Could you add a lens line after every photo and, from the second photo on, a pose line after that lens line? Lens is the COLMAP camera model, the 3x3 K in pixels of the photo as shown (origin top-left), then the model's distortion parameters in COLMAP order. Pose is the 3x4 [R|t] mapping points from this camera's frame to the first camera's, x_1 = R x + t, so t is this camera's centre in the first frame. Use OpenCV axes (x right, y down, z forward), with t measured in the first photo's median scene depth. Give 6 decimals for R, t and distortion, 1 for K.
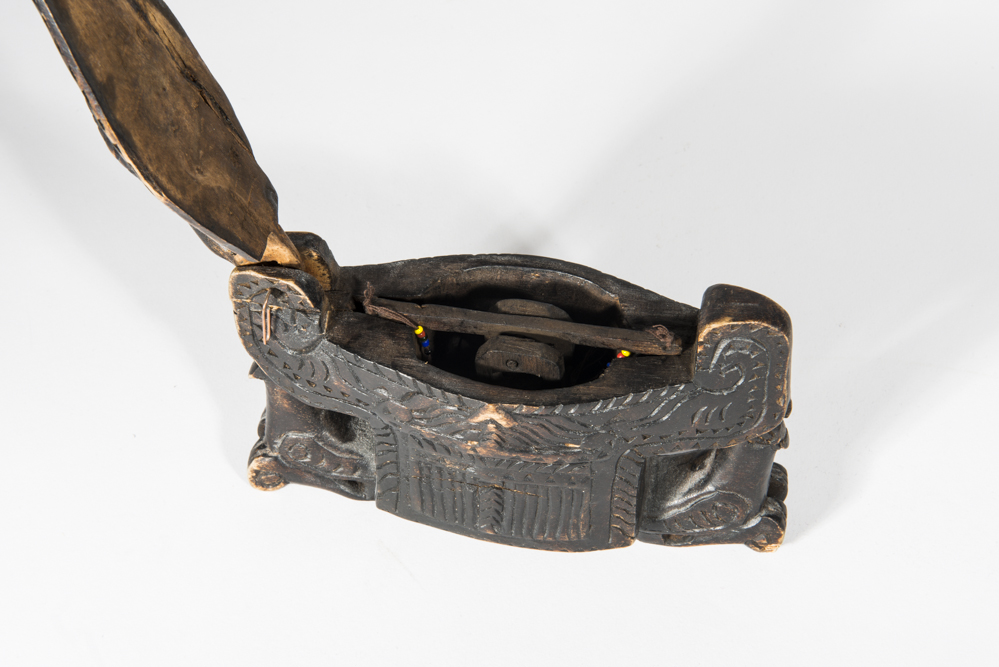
lens RADIAL K [[1910.8, 0, 496.4], [0, 1910.8, 332.1], [0, 0, 1]] dist [0.134799, 0.000000]
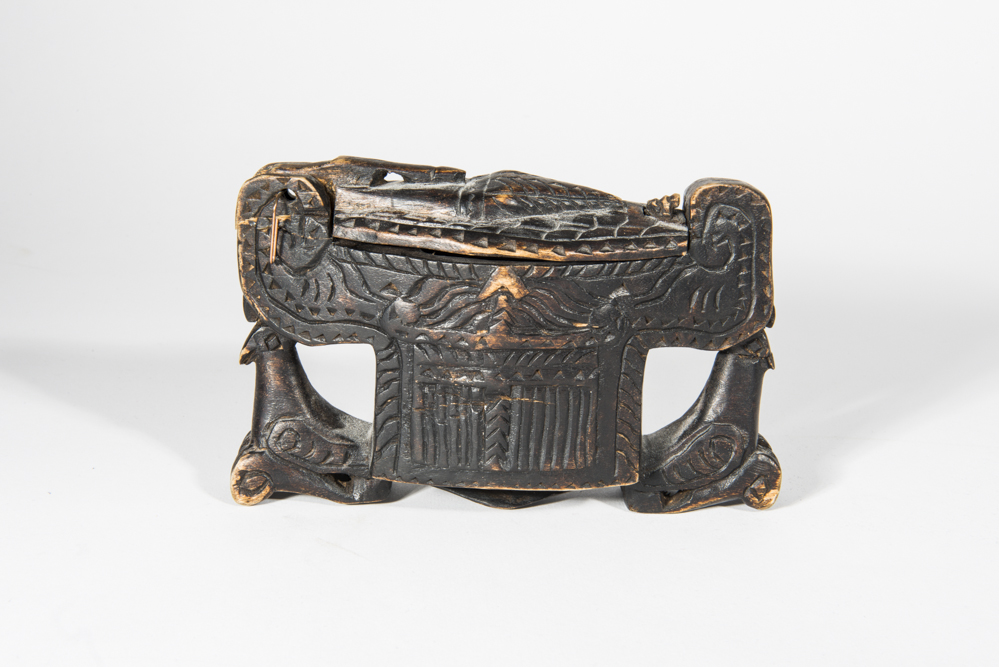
lens RADIAL K [[1641.2, 0, 500.4], [0, 1641.2, 337.4], [0, 0, 1]] dist [0.113198, 0.000000]
pose [[0.987975, -0.013284, 0.154041, -0.134851], [0.094892, 0.838685, -0.536286, 0.520668], [-0.122068, 0.544454, 0.829861, 0.274274]]
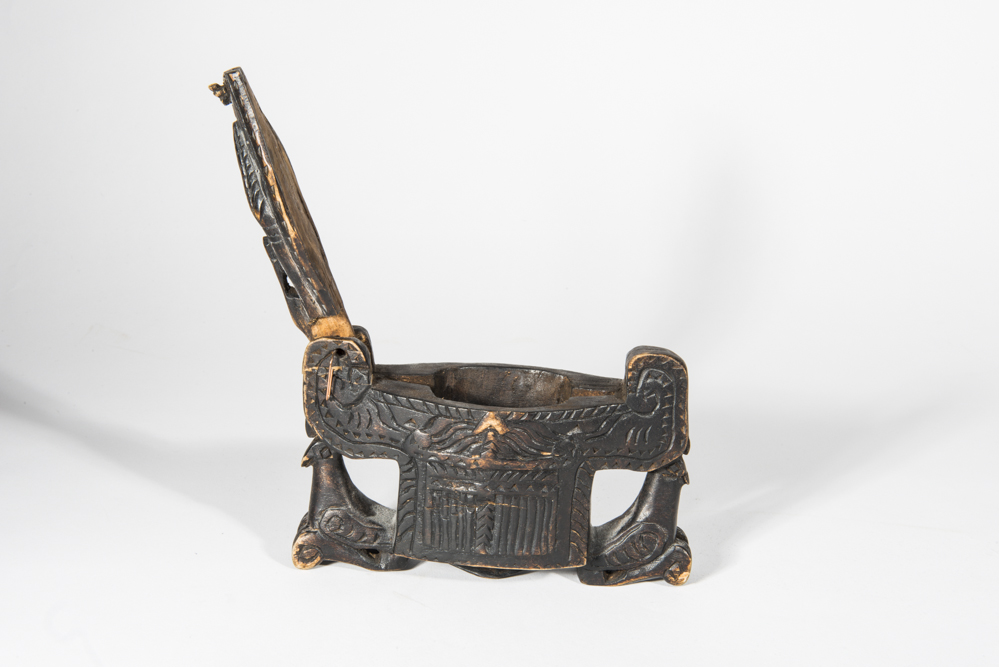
lens RADIAL K [[1641.2, 0, 498.7], [0, 1641.2, 326.0], [0, 0, 1]] dist [0.113198, 0.000000]
pose [[0.991199, 0.015957, 0.131412, -0.154878], [0.056771, 0.845541, -0.530883, 0.615943], [-0.119586, 0.533671, 0.837194, -0.073924]]
